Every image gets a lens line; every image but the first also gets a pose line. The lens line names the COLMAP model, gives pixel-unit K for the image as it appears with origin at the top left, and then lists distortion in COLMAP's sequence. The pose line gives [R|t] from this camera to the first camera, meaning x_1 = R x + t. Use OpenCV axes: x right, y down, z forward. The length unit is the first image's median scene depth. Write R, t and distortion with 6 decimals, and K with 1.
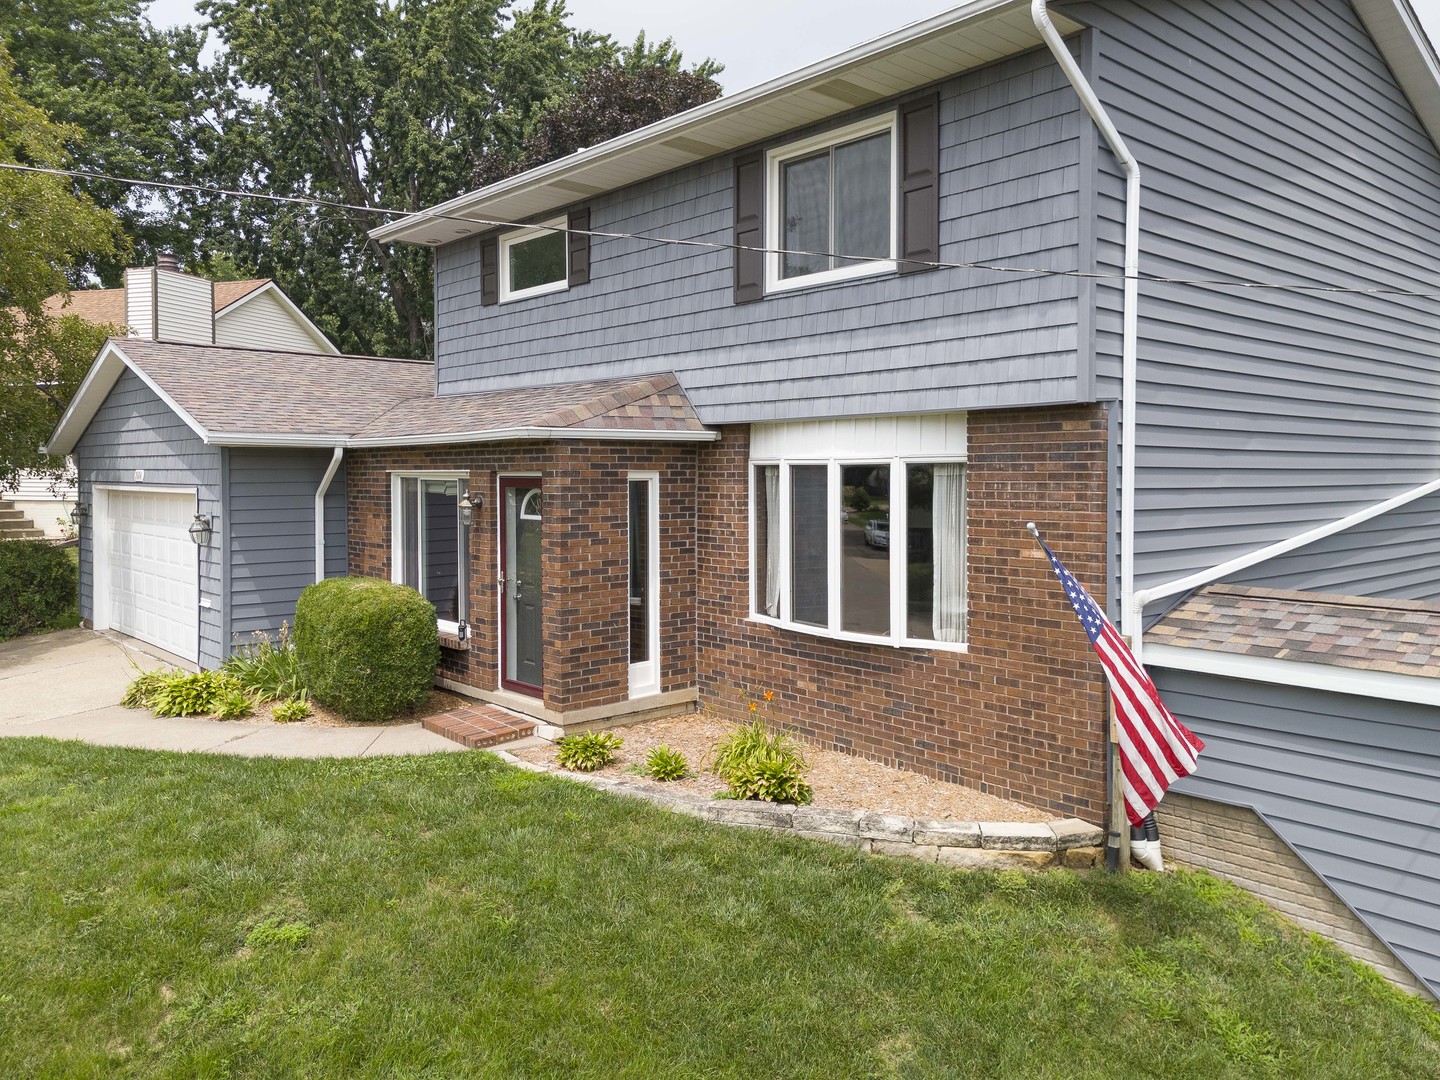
lens RADIAL K [[1078.8, 0, 720.5], [0, 1078.8, 501.2], [0, 0, 1]] dist [0.054291, -0.039762]
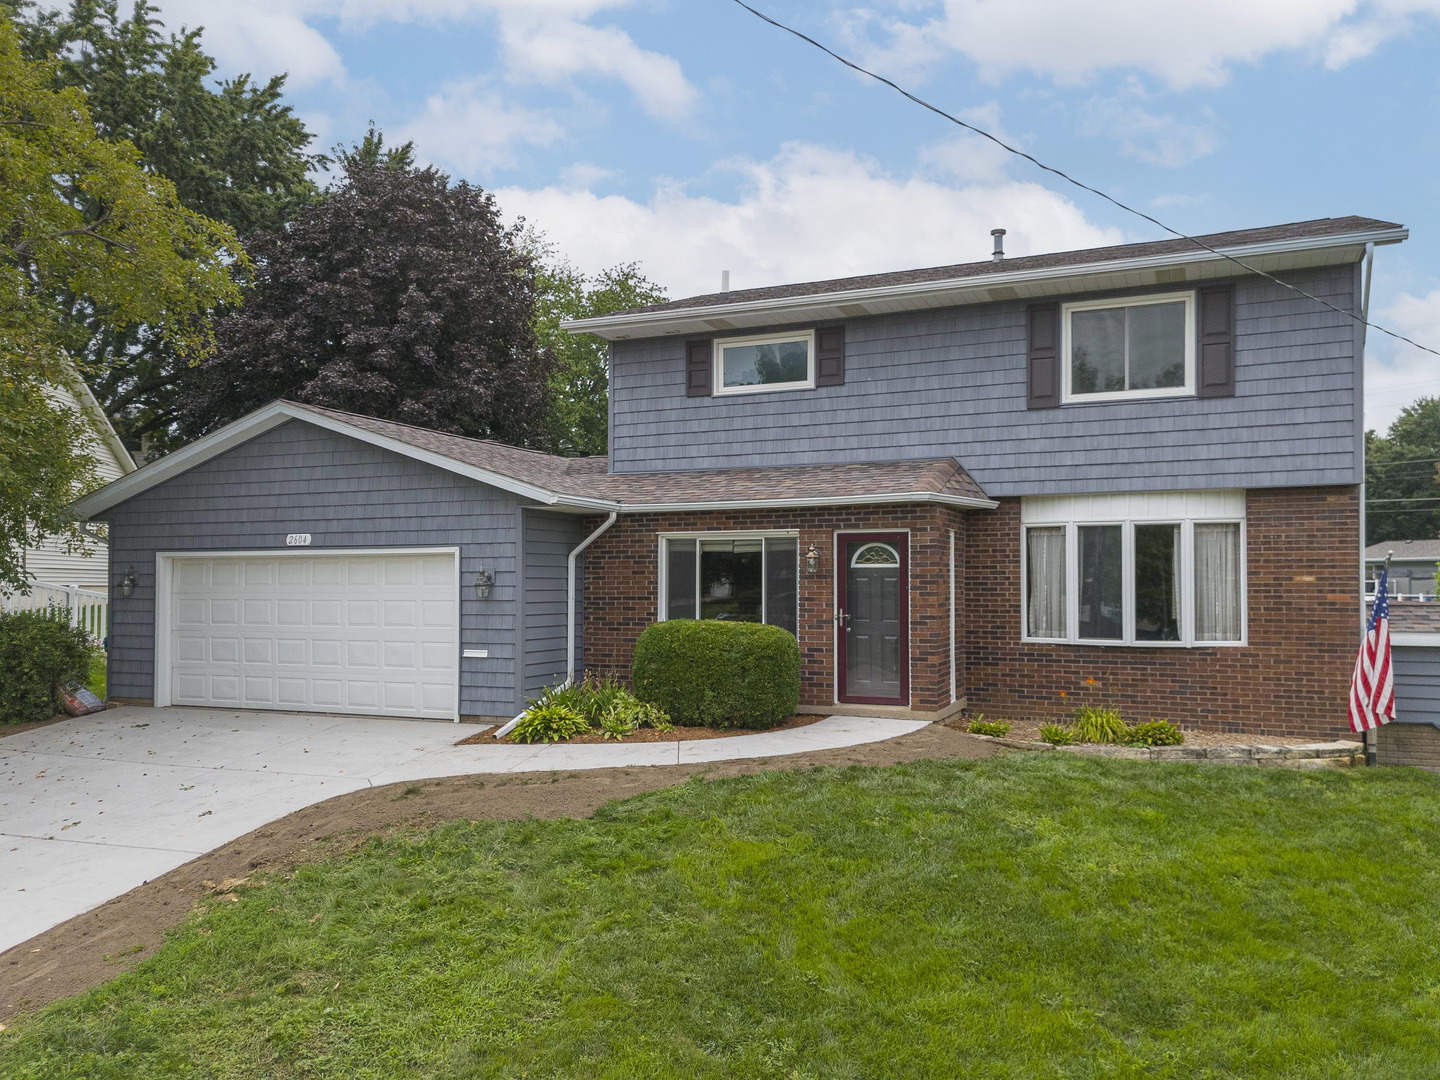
lens RADIAL K [[1089.0, 0, 679.9], [0, 1089.0, 576.1], [0, 0, 1]] dist [0.045588, -0.041031]
pose [[0.916480, 0.009232, 0.399973, -1.121096], [0.006356, 0.999272, -0.037628, 0.093422], [-0.400029, 0.037028, 0.915754, -0.106536]]
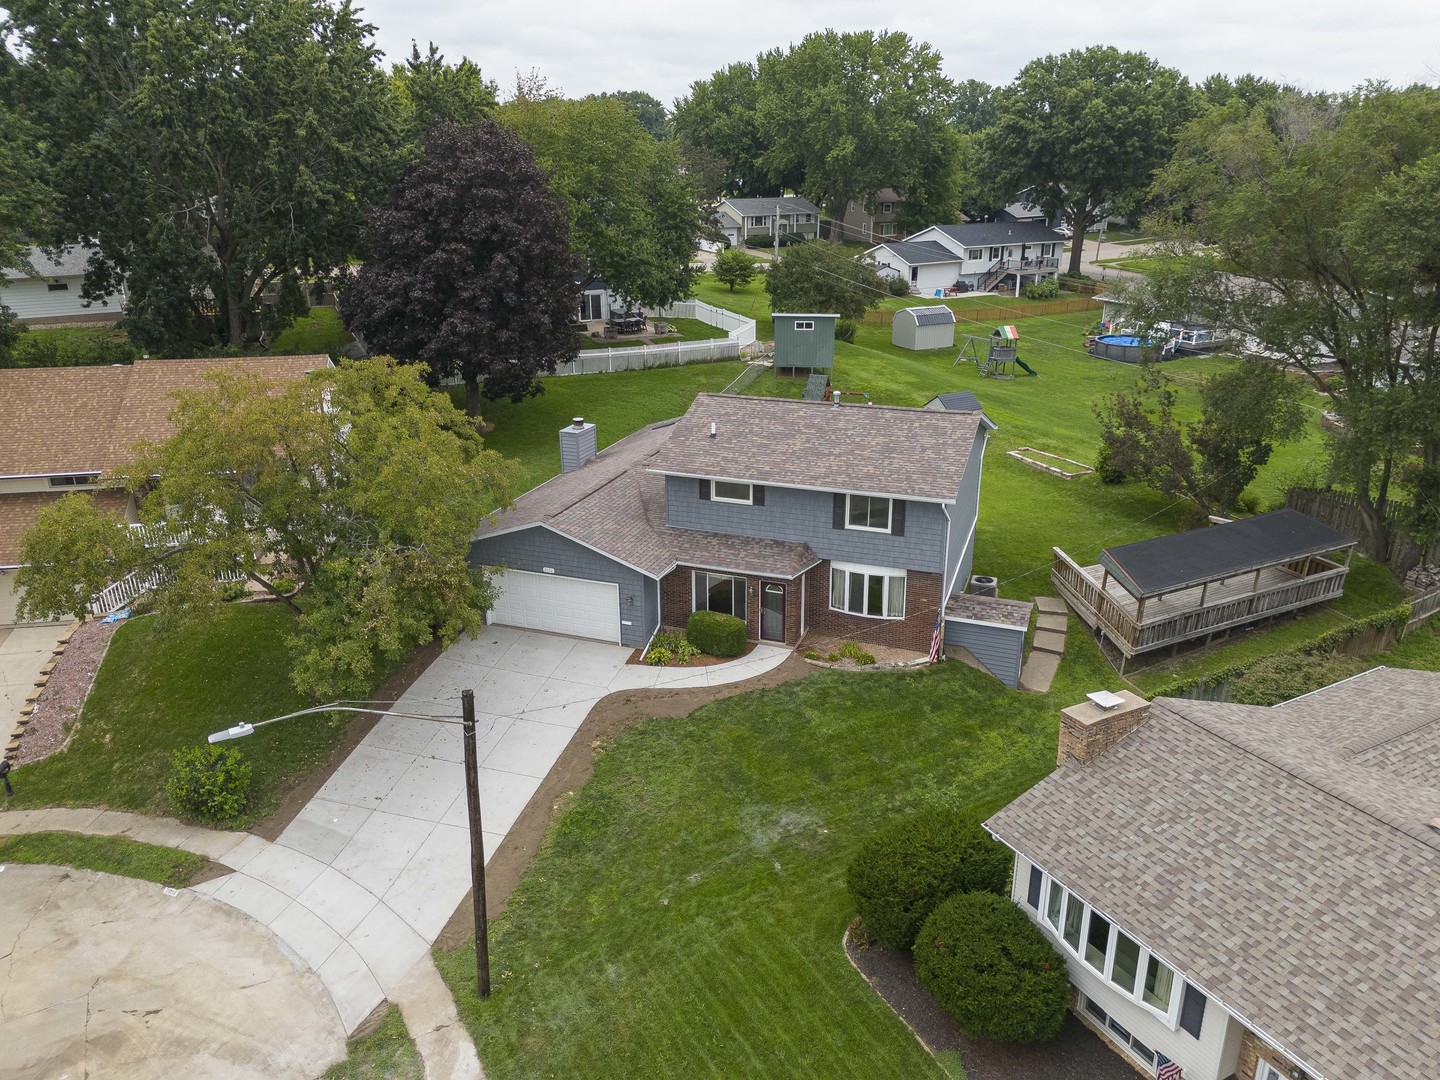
lens RADIAL K [[1102.1, 0, 653.8], [0, 1102.1, 428.2], [0, 0, 1]] dist [0.051907, -0.035779]
pose [[0.903228, -0.127607, 0.409751, -2.367539], [0.028760, 0.970623, 0.238880, -1.669680], [-0.428196, -0.203979, 0.880364, -2.283725]]
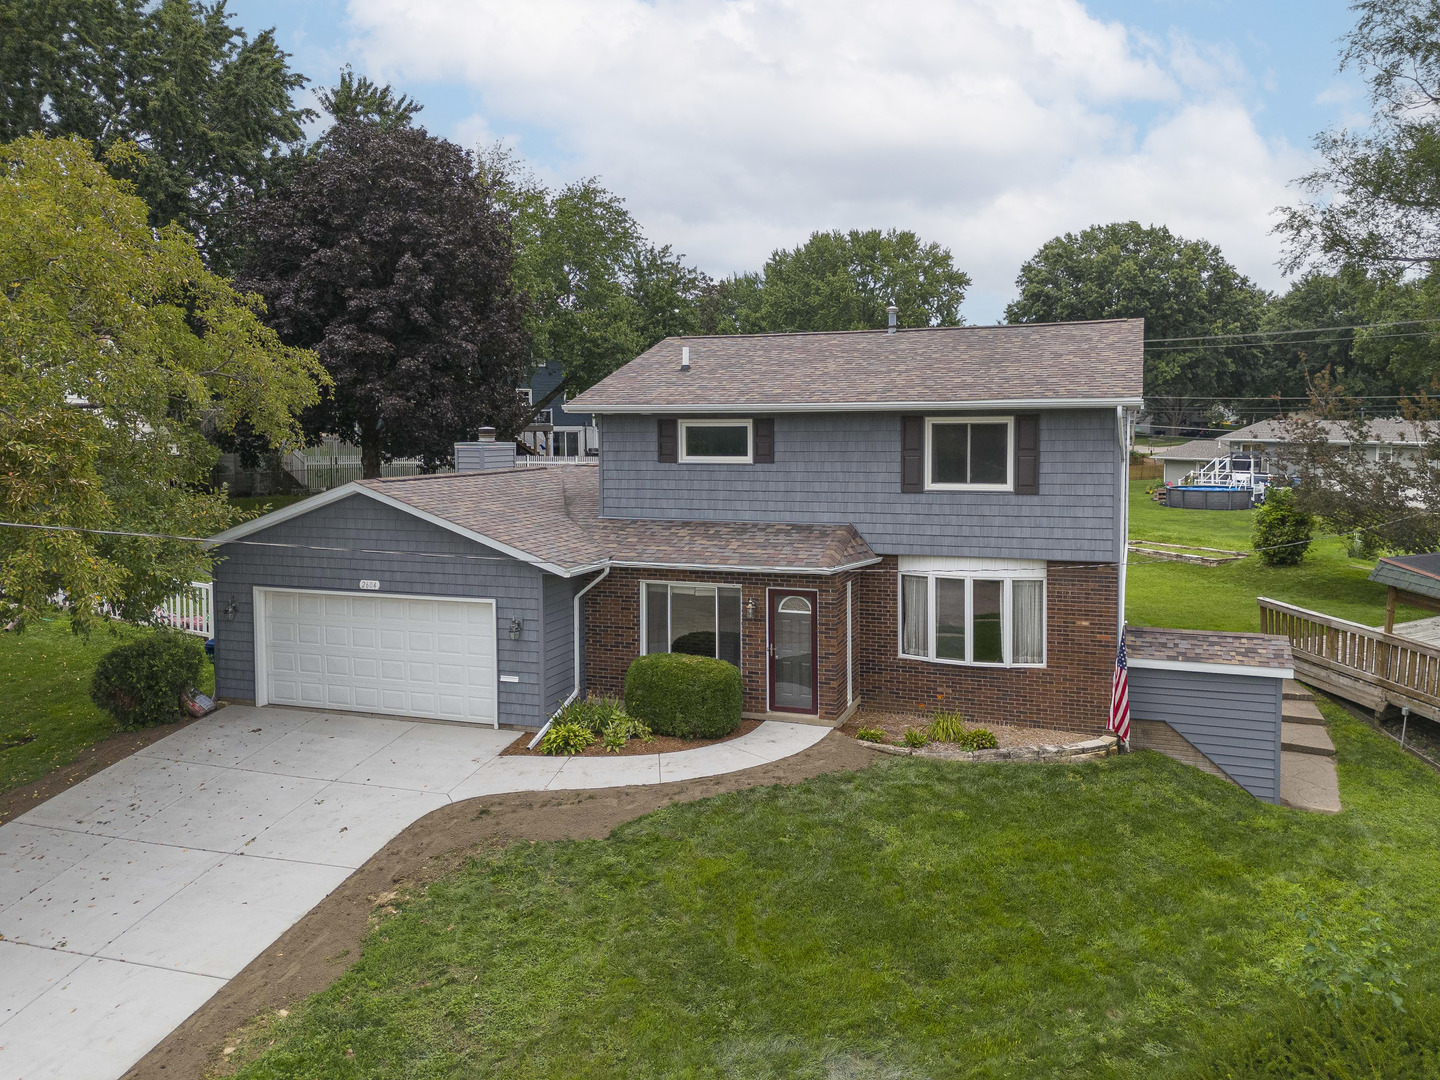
lens RADIAL K [[1084.2, 0, 708.5], [0, 1084.2, 428.1], [0, 0, 1]] dist [0.043381, -0.033788]
pose [[0.886750, -0.010784, 0.462123, -1.415331], [0.016634, 0.999825, -0.008585, -0.343955], [-0.461949, 0.015299, 0.886774, -0.678444]]
